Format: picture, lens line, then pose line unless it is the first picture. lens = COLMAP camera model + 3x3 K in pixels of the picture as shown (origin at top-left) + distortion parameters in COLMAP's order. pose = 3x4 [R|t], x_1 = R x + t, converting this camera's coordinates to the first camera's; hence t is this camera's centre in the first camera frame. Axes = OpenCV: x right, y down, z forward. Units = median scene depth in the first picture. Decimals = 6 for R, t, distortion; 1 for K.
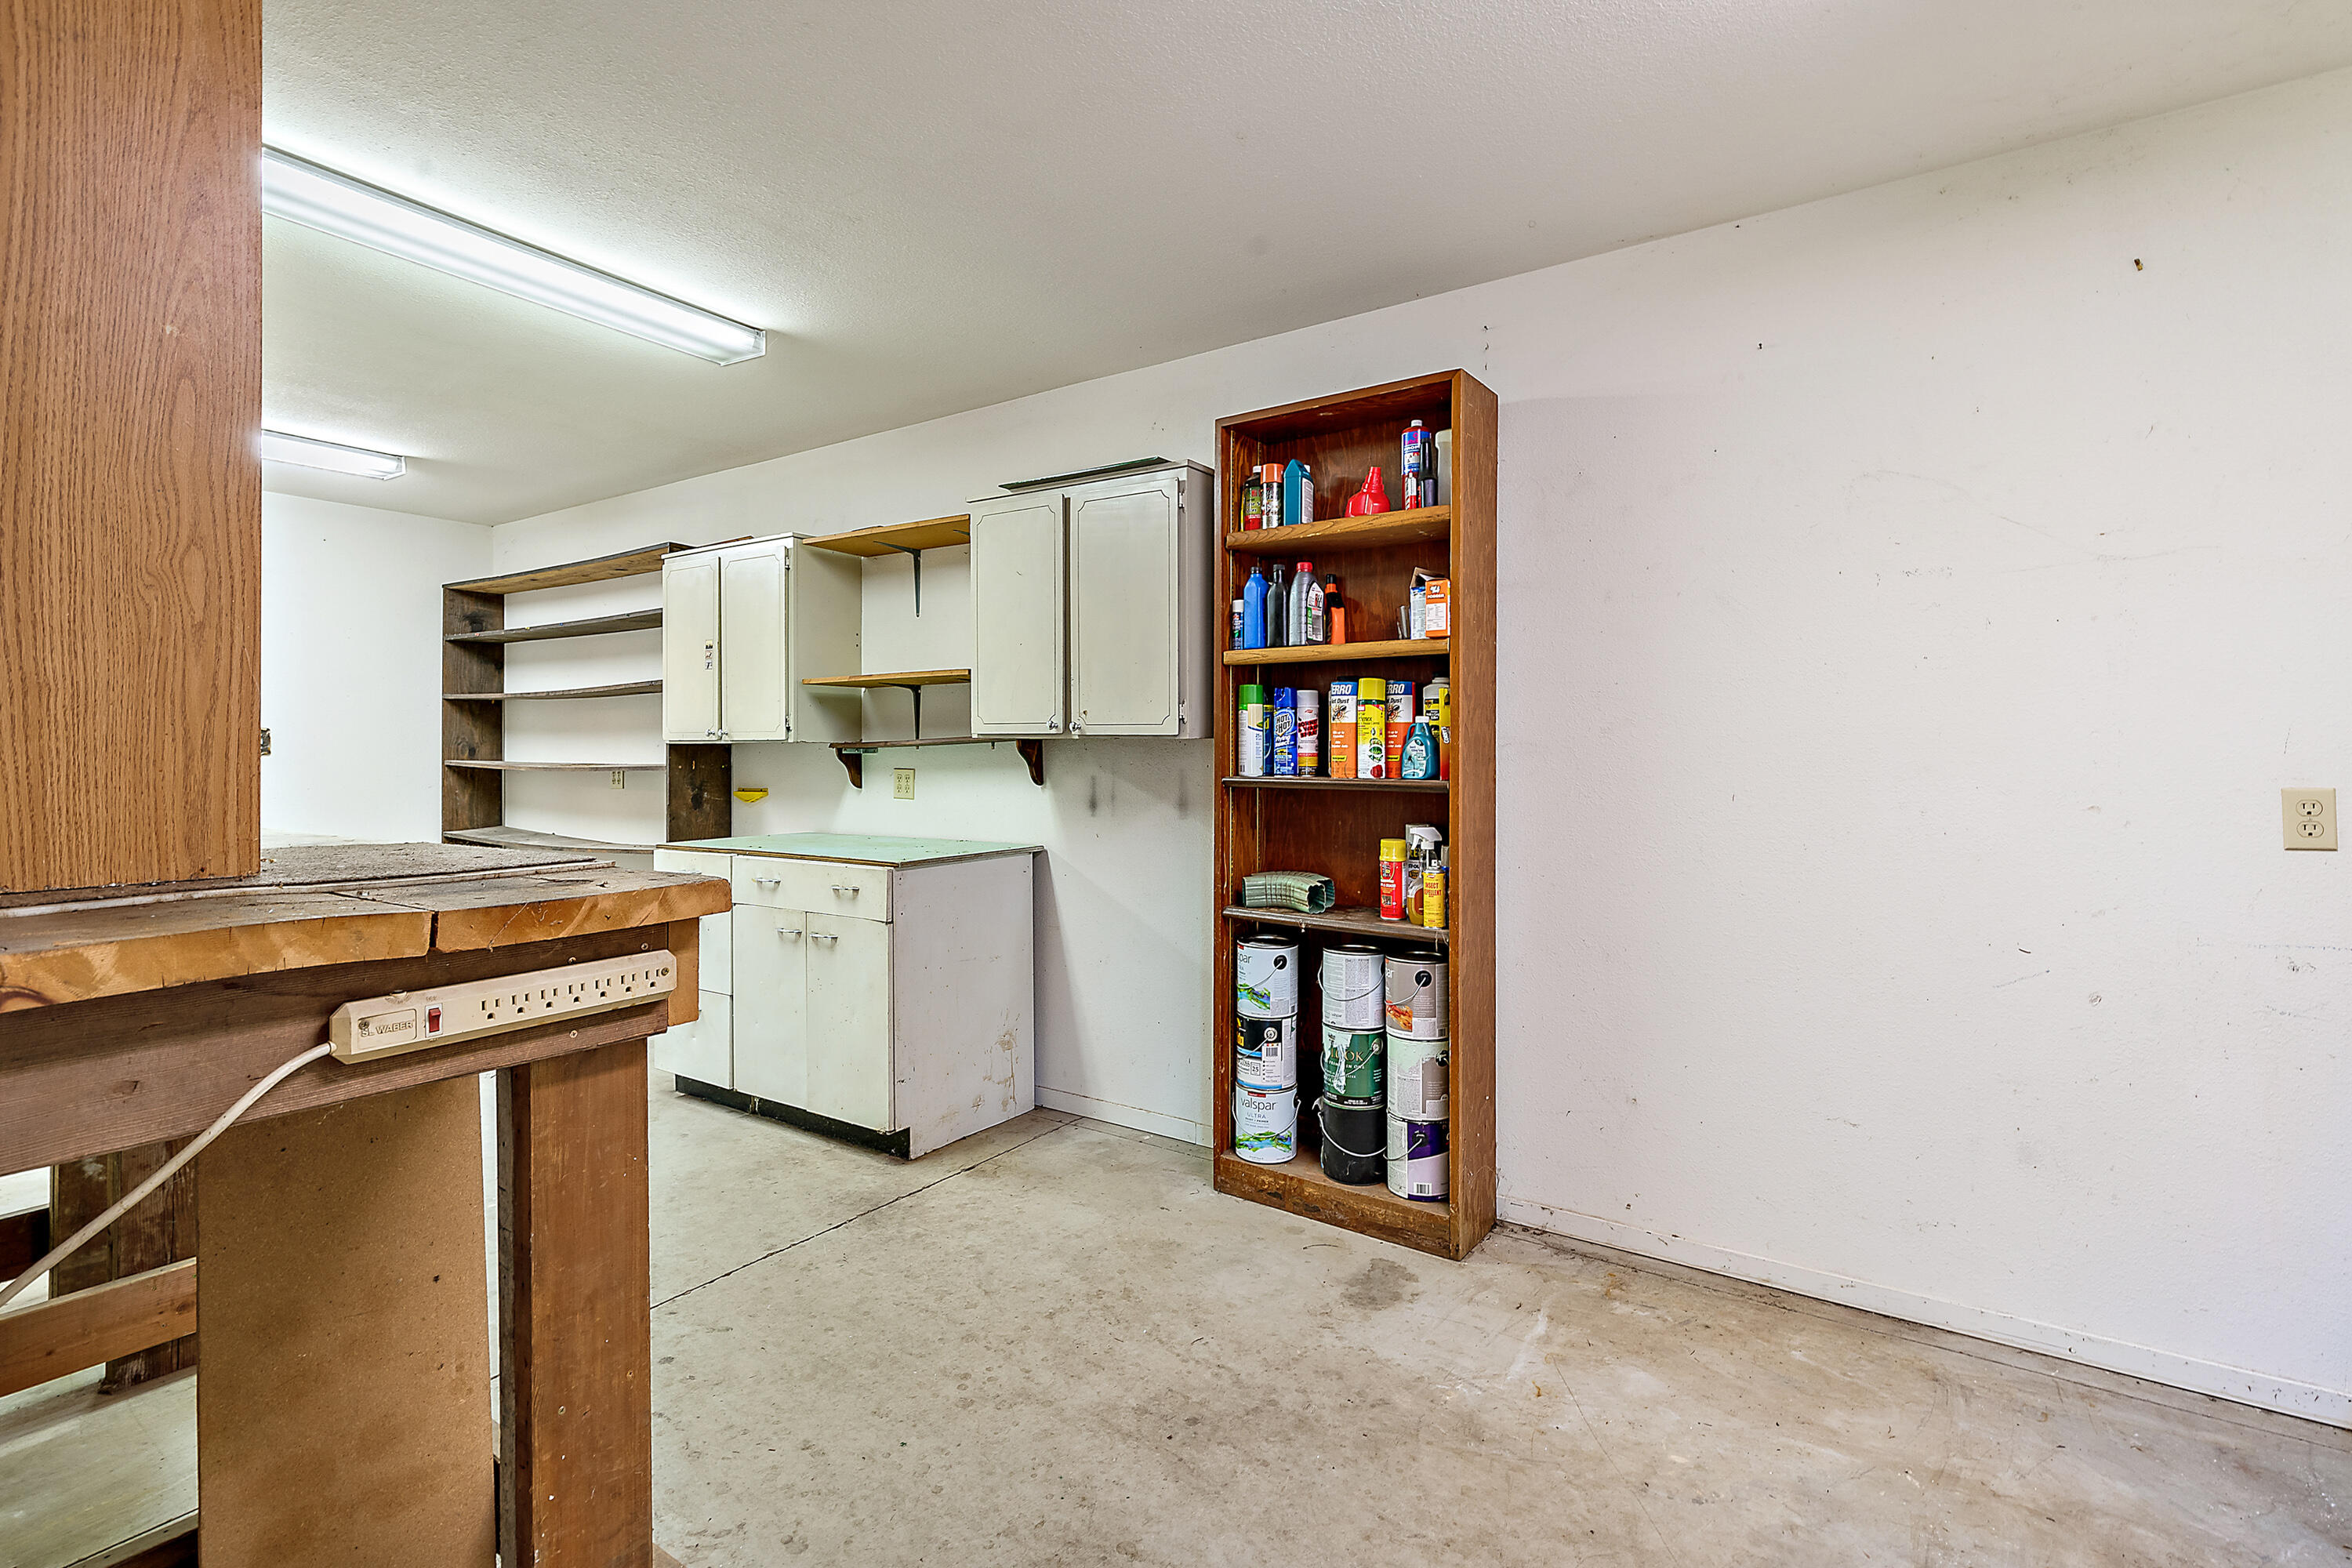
lens RADIAL K [[1082.1, 0, 1174.9], [0, 1082.1, 759.0], [0, 0, 1]] dist [0.013419, -0.001267]
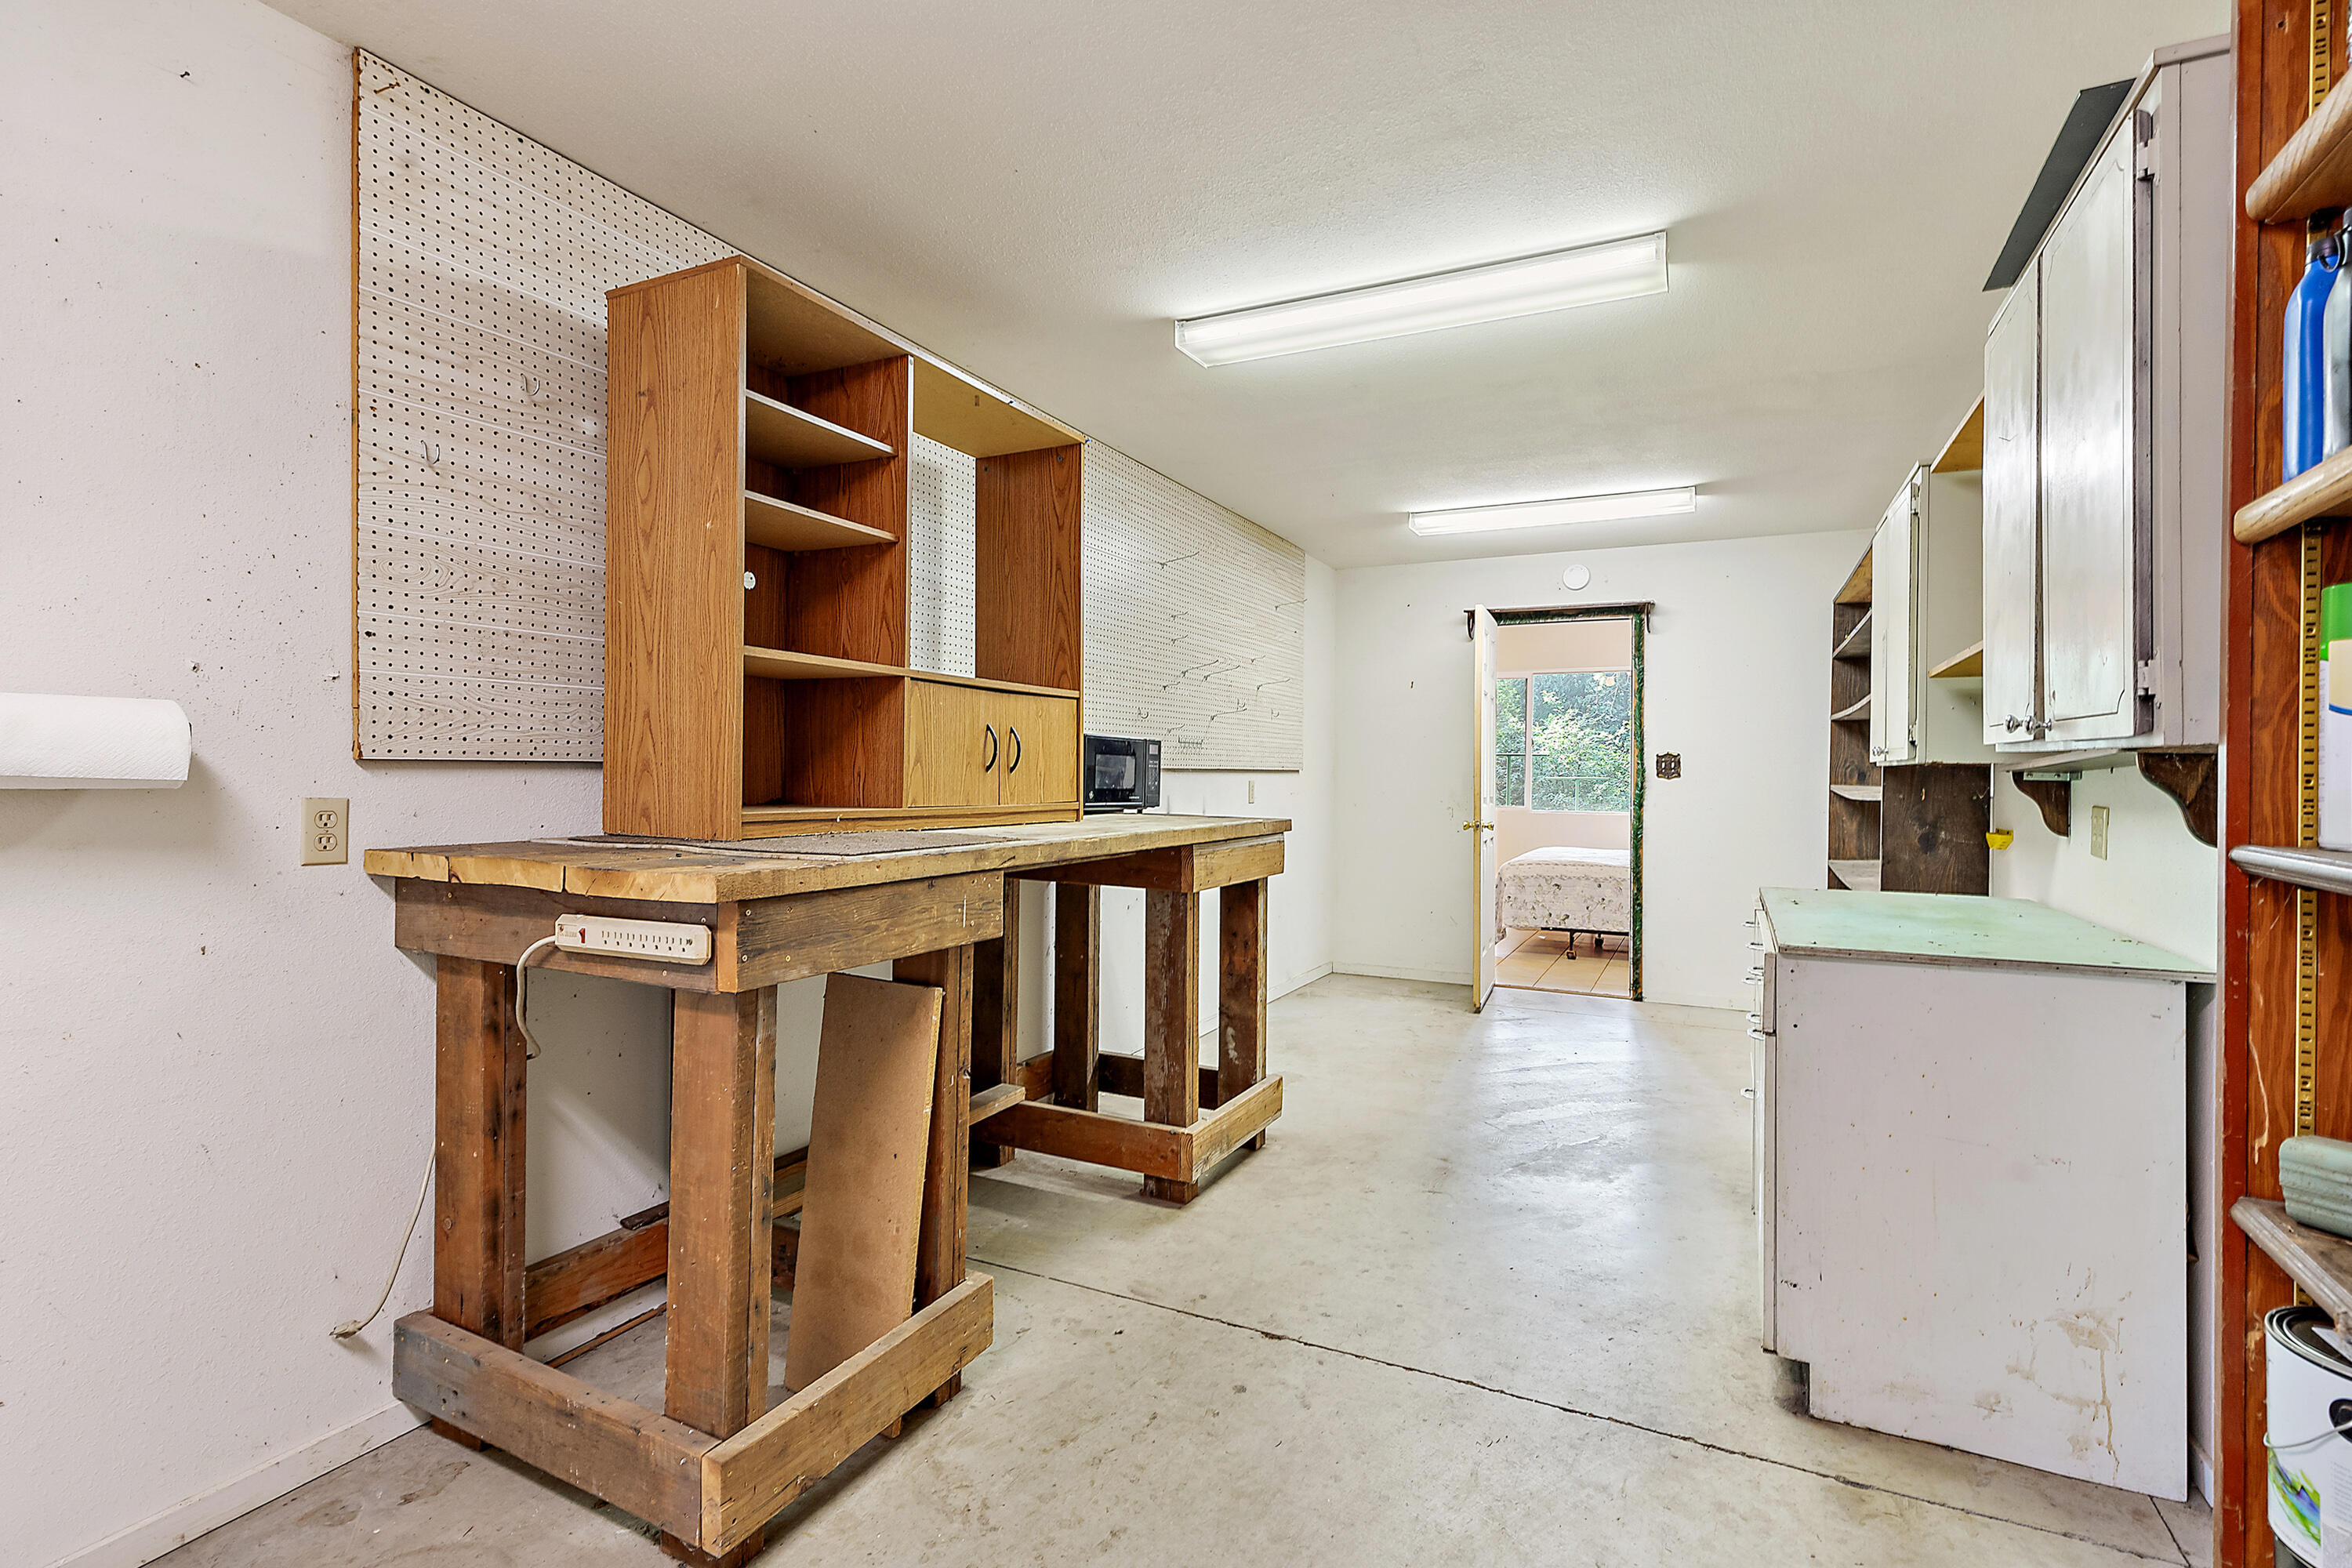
lens RADIAL K [[1082.1, 0, 1178.6], [0, 1082.1, 789.6], [0, 0, 1]] dist [0.013419, -0.001267]
pose [[0.151800, 0.018025, -0.988247, 0.333104], [-0.014908, 0.999762, 0.015945, -0.002695], [0.988299, 0.012312, 0.152032, 0.541202]]
